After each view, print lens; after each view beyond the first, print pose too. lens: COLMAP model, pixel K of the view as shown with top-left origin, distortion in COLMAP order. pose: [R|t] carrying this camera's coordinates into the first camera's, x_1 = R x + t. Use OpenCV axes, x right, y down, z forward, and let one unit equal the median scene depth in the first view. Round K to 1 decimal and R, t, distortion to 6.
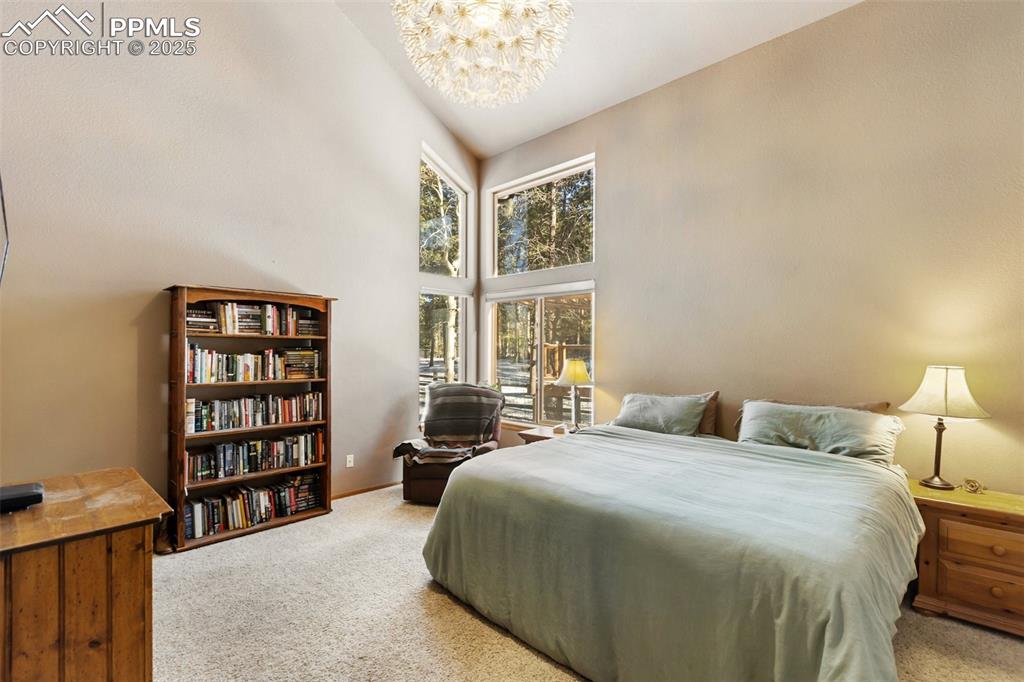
lens RADIAL K [[465.0, 0, 514.9], [0, 465.0, 348.6], [0, 0, 1]] dist [0.004730, 0.000522]
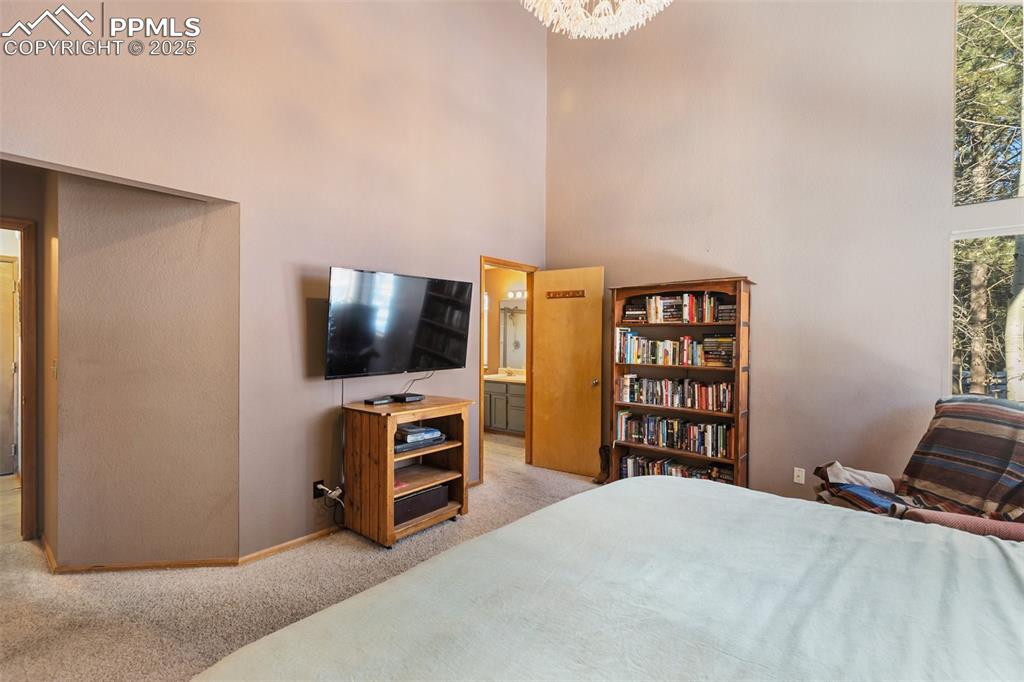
lens RADIAL K [[465.0, 0, 515.6], [0, 465.0, 340.0], [0, 0, 1]] dist [0.004730, 0.000522]
pose [[0.065922, -0.003000, -0.997820, 0.508481], [-0.005976, 0.999976, -0.003401, 0.016613], [0.997807, 0.006188, 0.065902, 0.559046]]
